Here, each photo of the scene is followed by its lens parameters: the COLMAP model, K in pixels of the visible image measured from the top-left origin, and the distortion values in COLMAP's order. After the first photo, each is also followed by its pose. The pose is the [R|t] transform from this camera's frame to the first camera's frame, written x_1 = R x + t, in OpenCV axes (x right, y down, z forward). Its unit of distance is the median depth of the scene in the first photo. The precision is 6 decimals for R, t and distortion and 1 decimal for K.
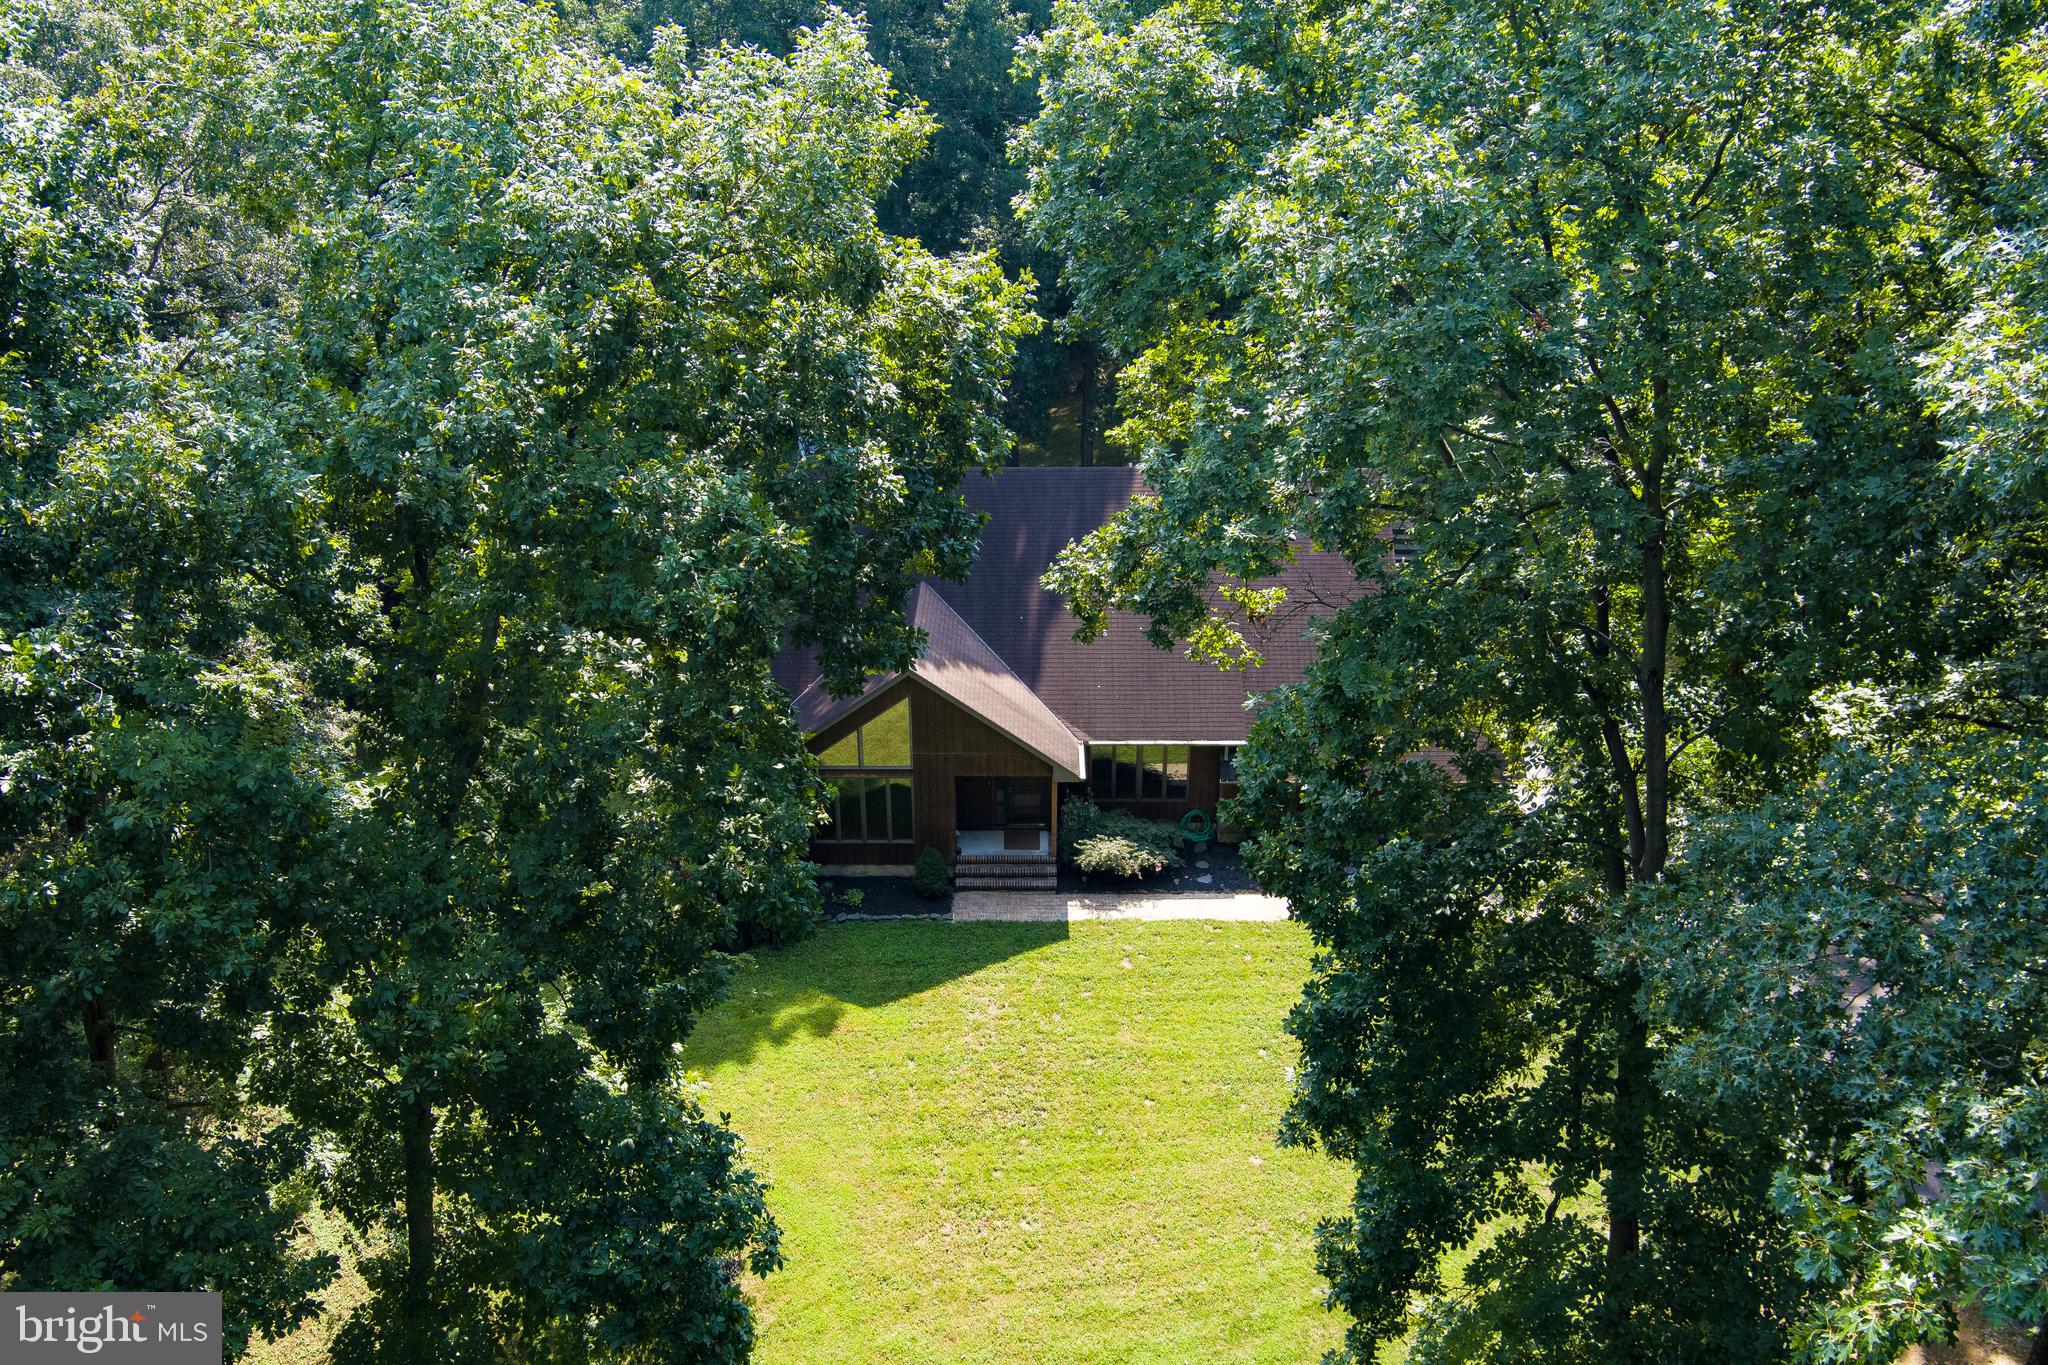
lens RADIAL K [[1669.6, 0, 1024.0], [0, 1669.6, 682.5], [0, 0, 1]] dist [-0.066719, 0.019360]
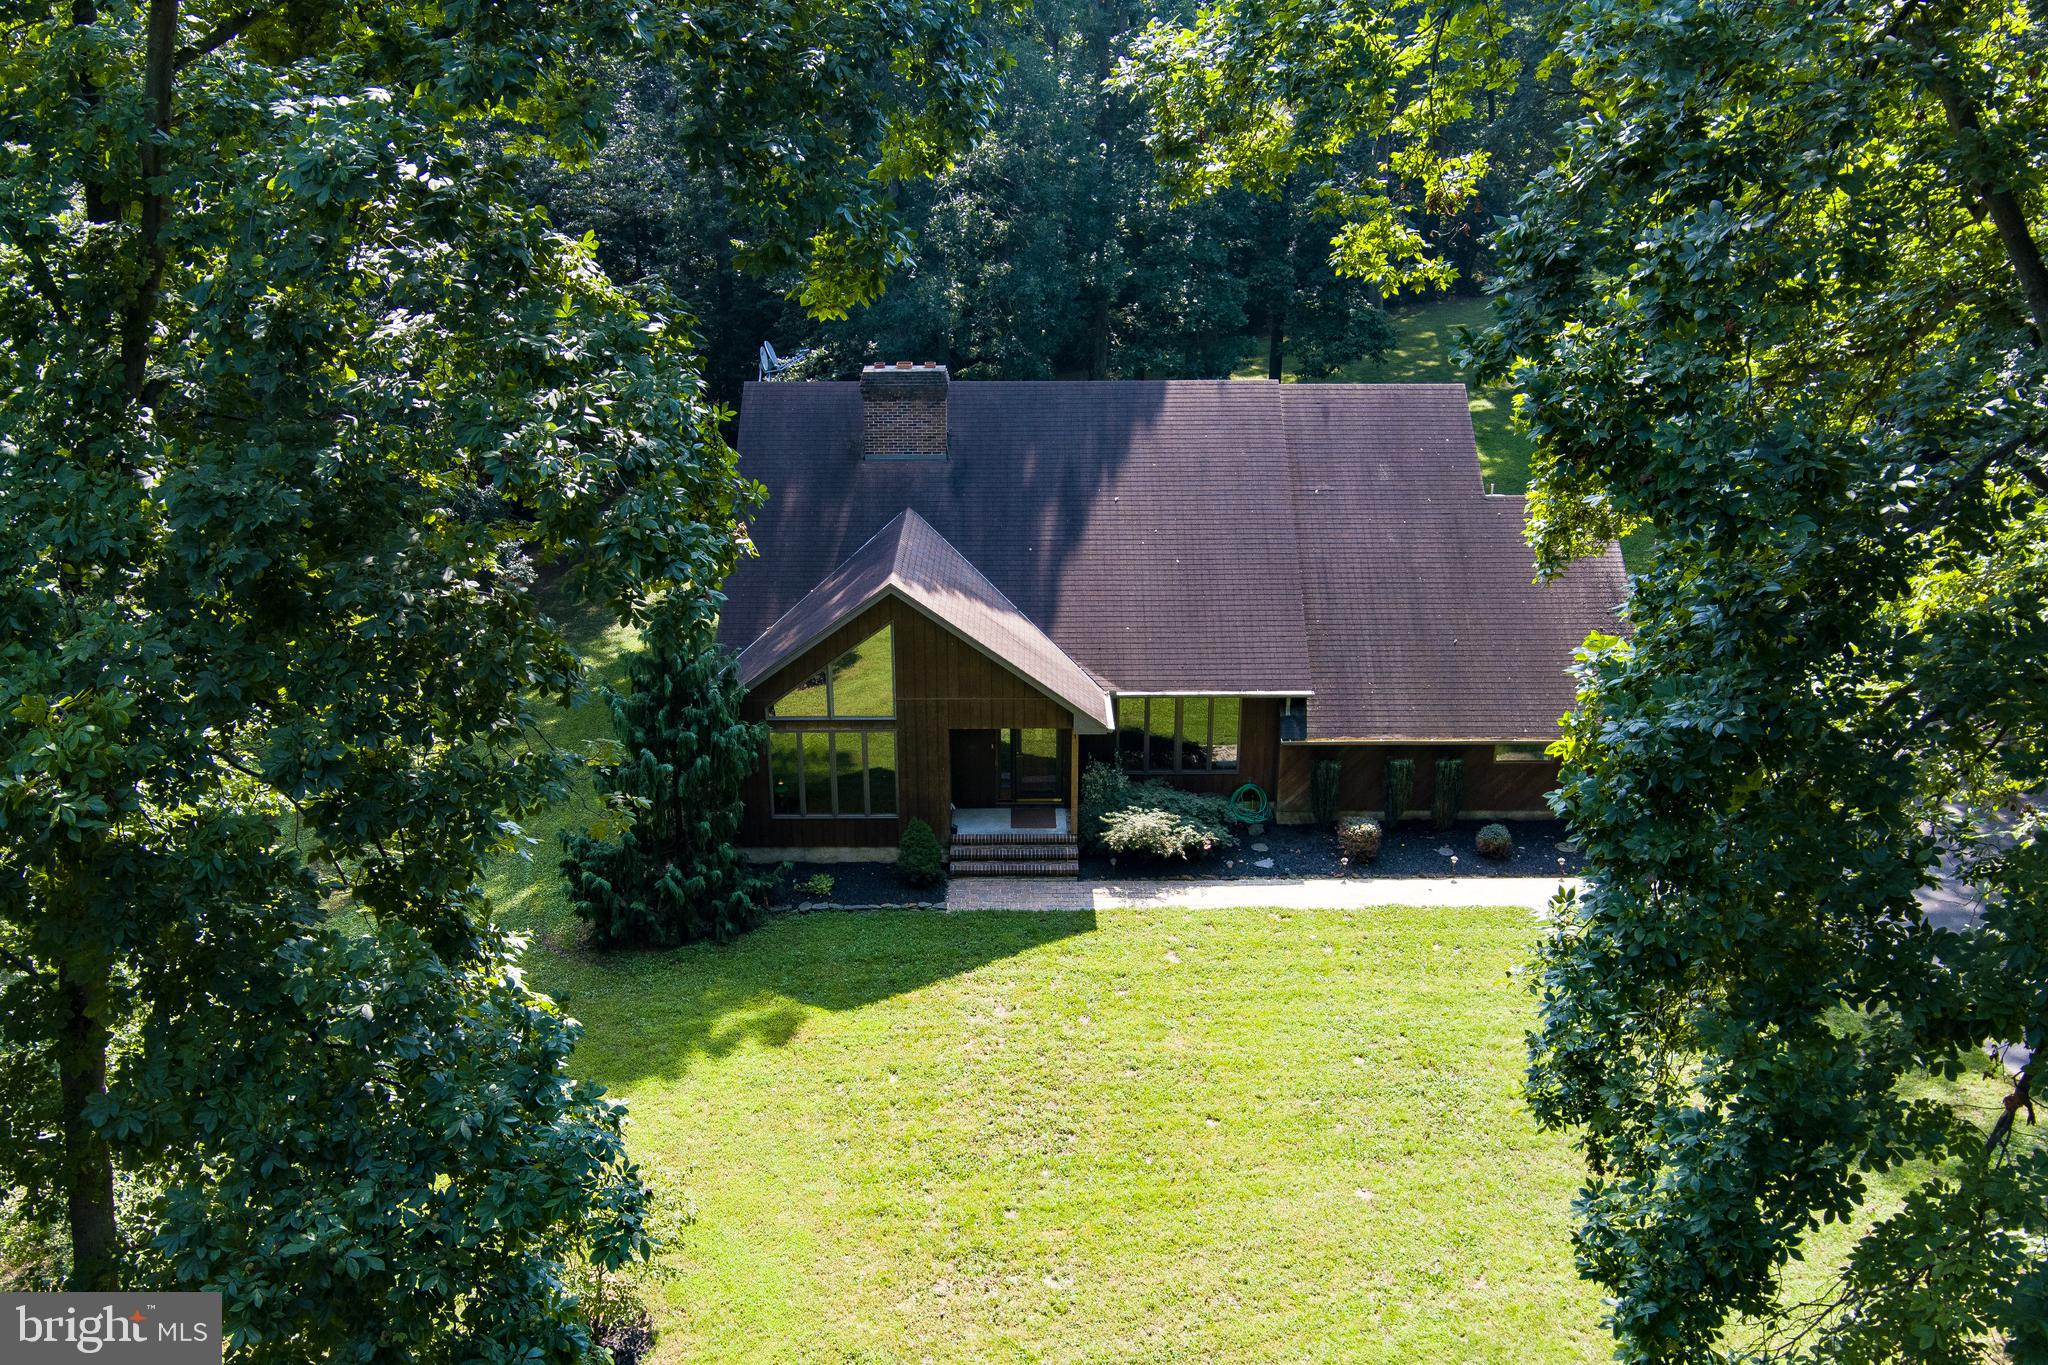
lens RADIAL K [[1669.6, 0, 1024.0], [0, 1669.6, 682.5], [0, 0, 1]] dist [-0.066719, 0.019360]
pose [[0.999970, -0.003612, 0.006798, -0.012680], [0.004166, 0.996515, -0.083306, 0.111158], [-0.006473, 0.083332, 0.996501, 0.230029]]
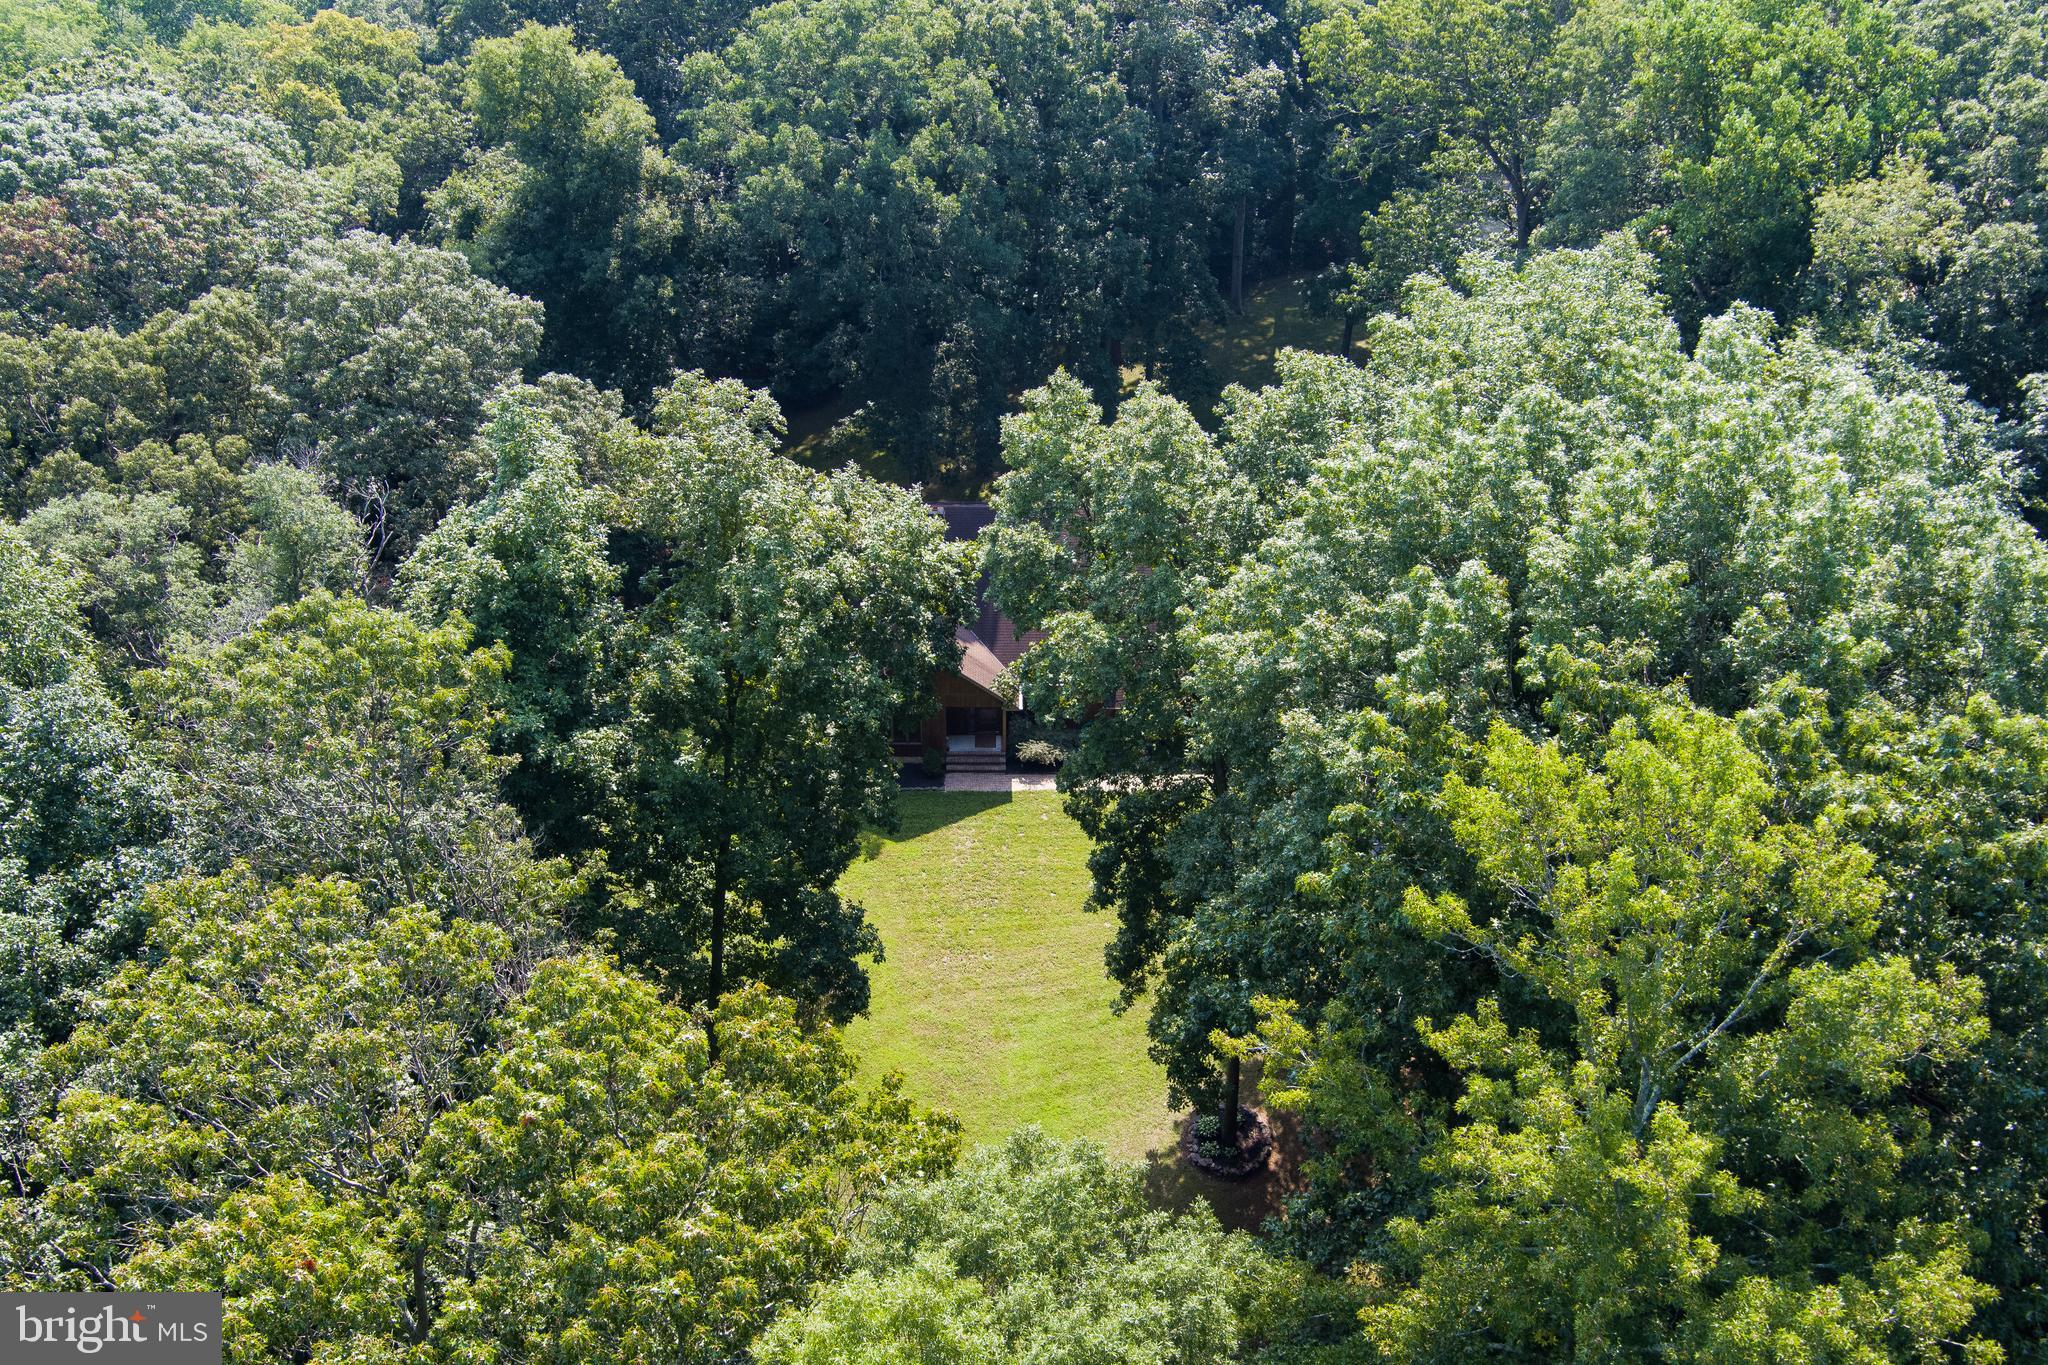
lens RADIAL K [[1669.6, 0, 1024.0], [0, 1669.6, 682.5], [0, 0, 1]] dist [-0.066719, 0.019360]
pose [[0.999864, 0.001144, 0.016428, 0.011405], [-0.003143, 0.992503, 0.122184, -0.196923], [-0.016165, -0.122219, 0.992372, -0.768271]]
